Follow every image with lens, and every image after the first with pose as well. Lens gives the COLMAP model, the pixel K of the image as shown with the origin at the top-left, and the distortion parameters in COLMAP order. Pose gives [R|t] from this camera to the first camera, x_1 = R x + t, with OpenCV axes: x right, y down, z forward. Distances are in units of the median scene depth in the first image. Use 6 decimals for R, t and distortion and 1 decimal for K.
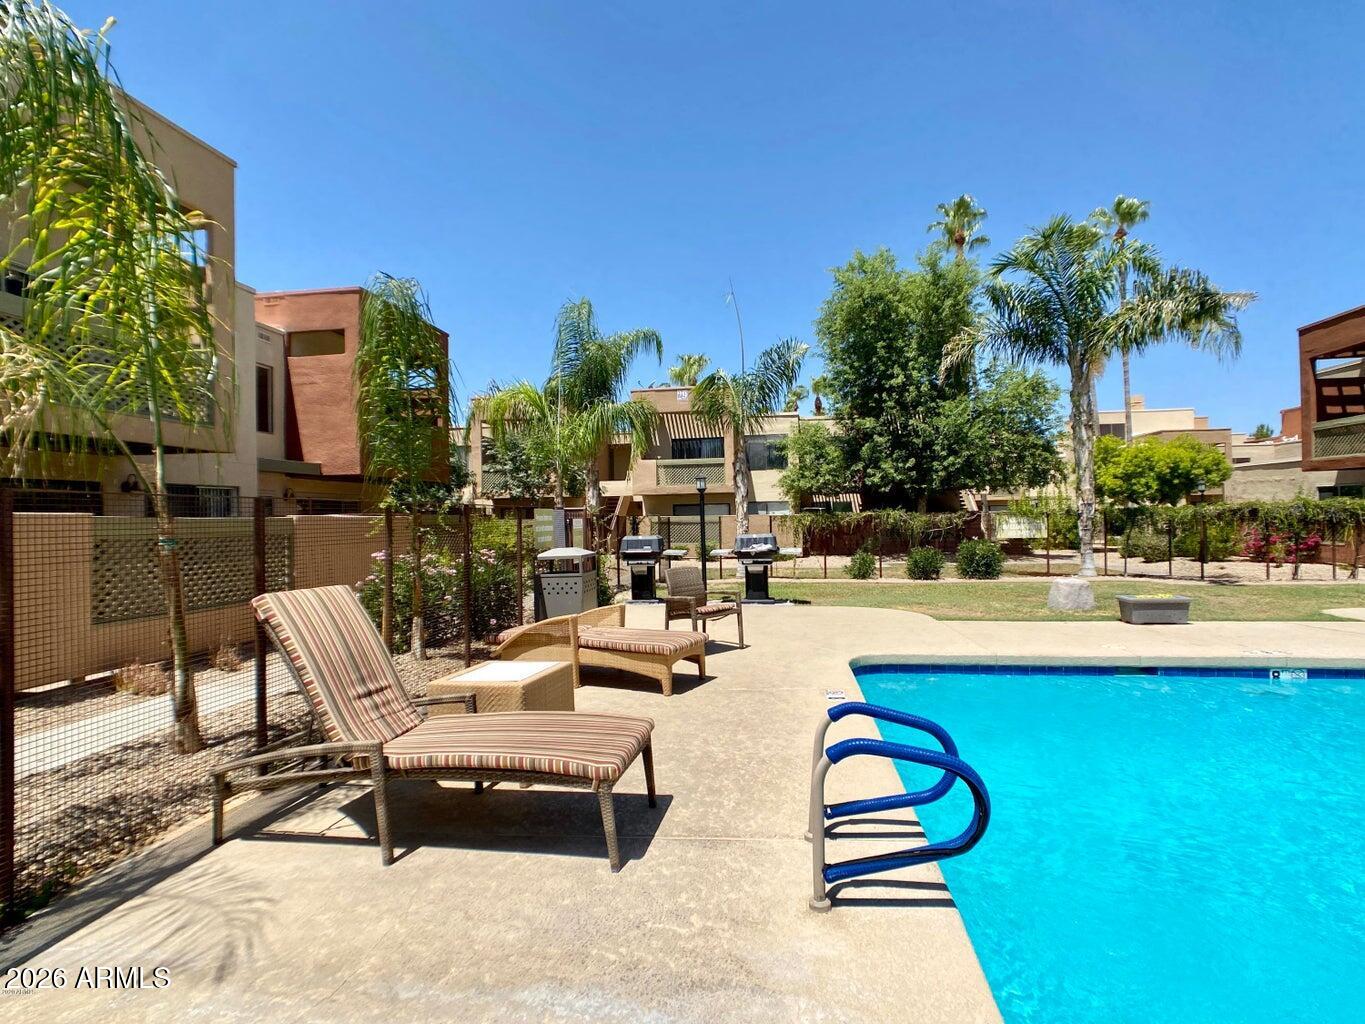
lens RADIAL K [[676.3, 0, 680.2], [0, 676.3, 506.6], [0, 0, 1]] dist [-0.019617, 0.000104]
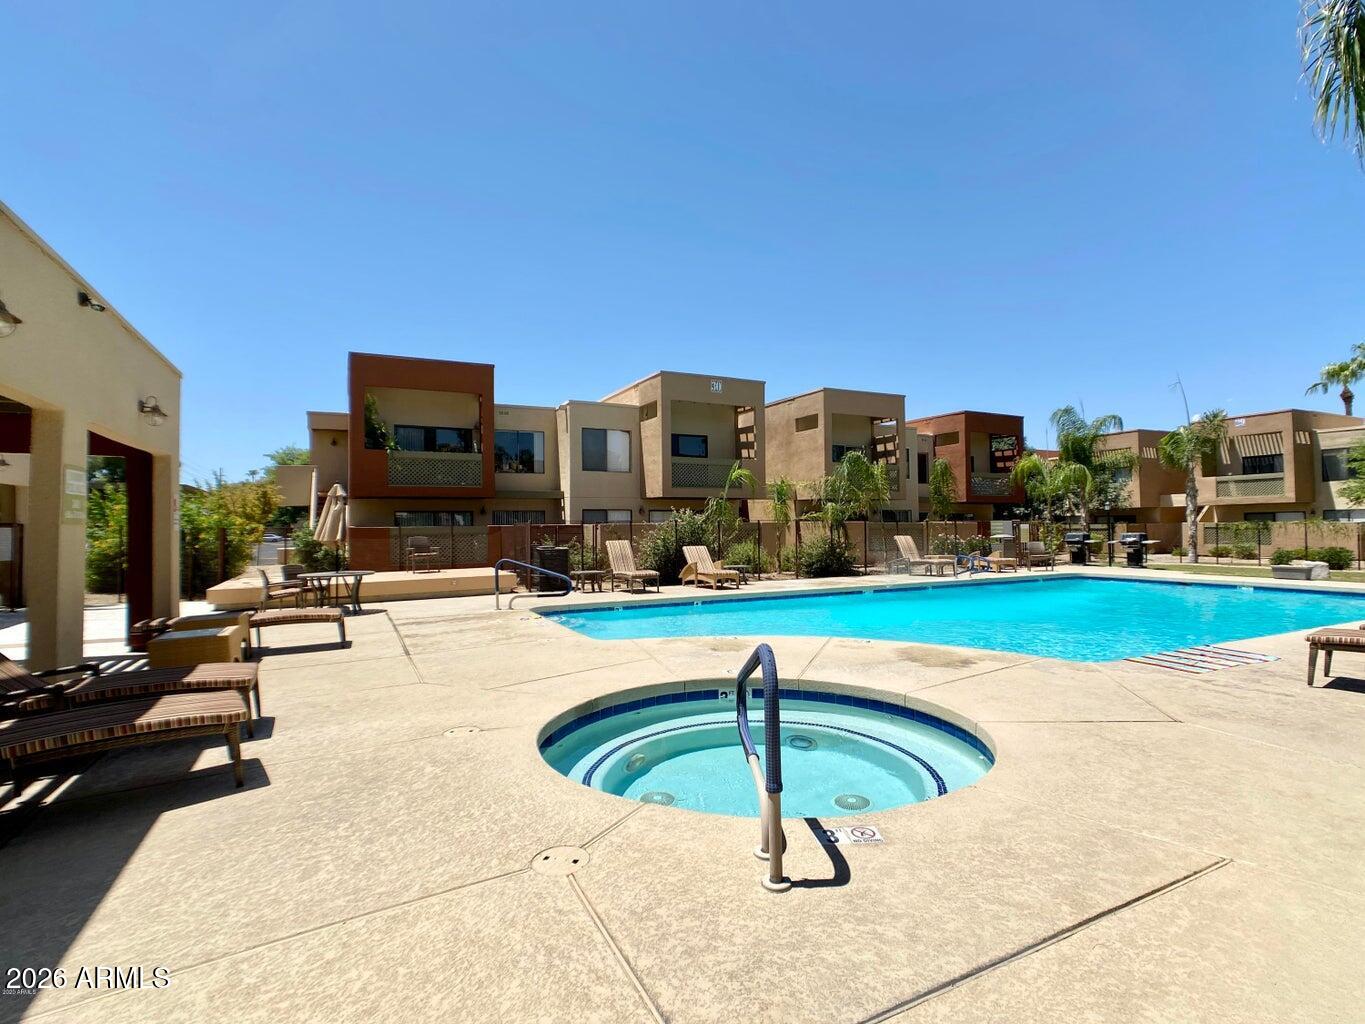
lens RADIAL K [[675.2, 0, 682.5], [0, 675.2, 512.0], [0, 0, 1]] dist [-0.020817, 0.000319]
pose [[0.560890, -0.007072, -0.827860, 0.741381], [0.008036, 0.999963, -0.003097, -0.016057], [0.827852, -0.004916, 0.560926, -0.872297]]
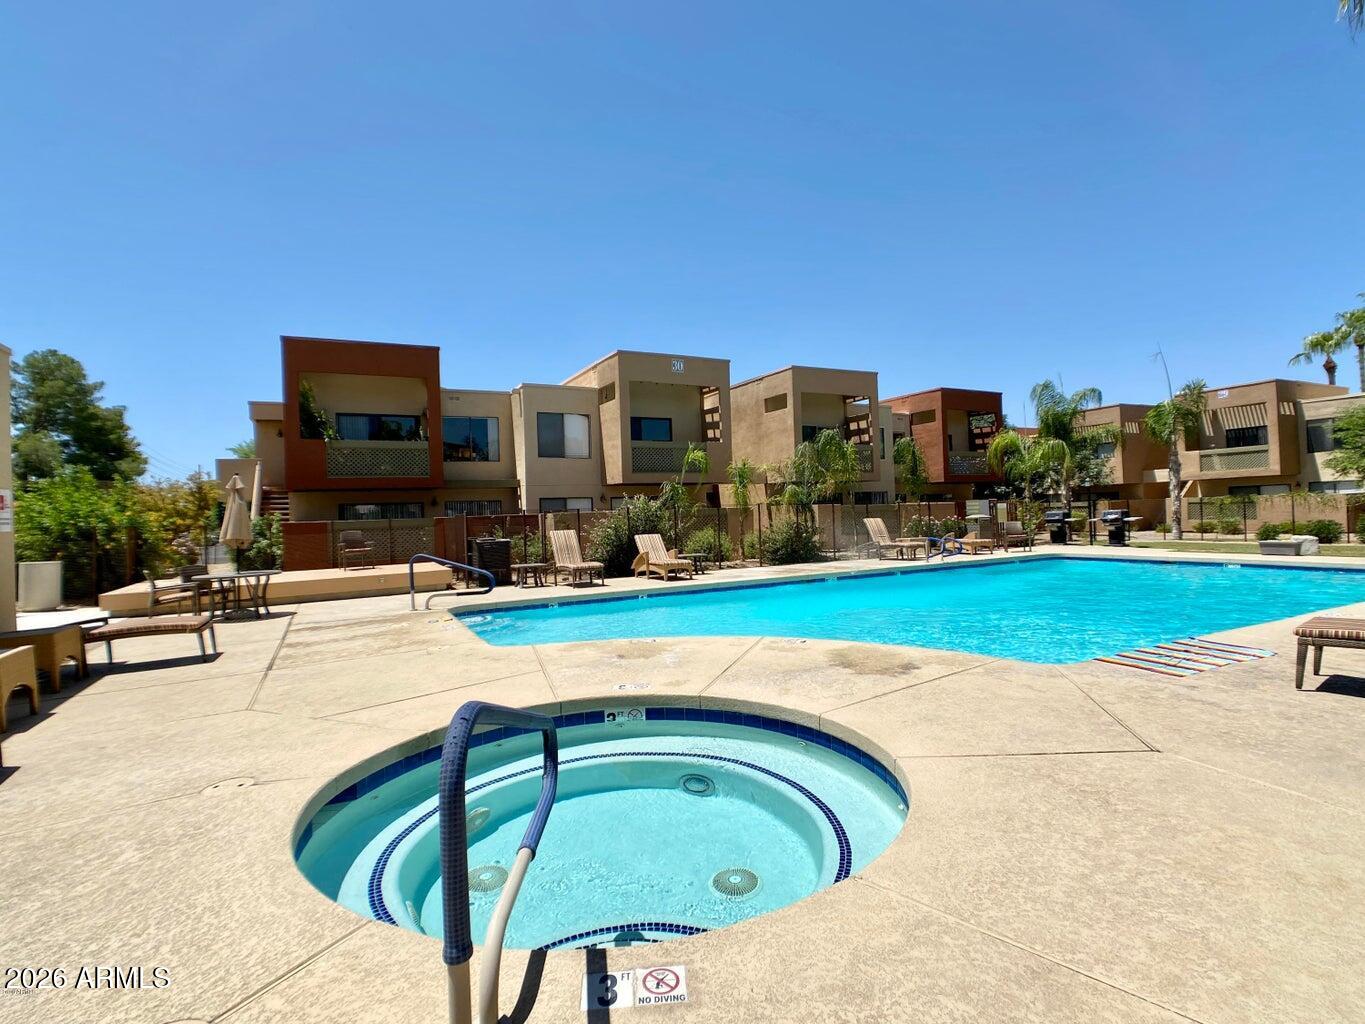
lens RADIAL K [[676.3, 0, 680.2], [0, 676.3, 506.6], [0, 0, 1]] dist [-0.019617, 0.000104]
pose [[0.572368, -0.010937, -0.819924, 0.715139], [0.030455, 0.999505, 0.007927, -0.012776], [0.819431, -0.029508, 0.572418, -0.788241]]
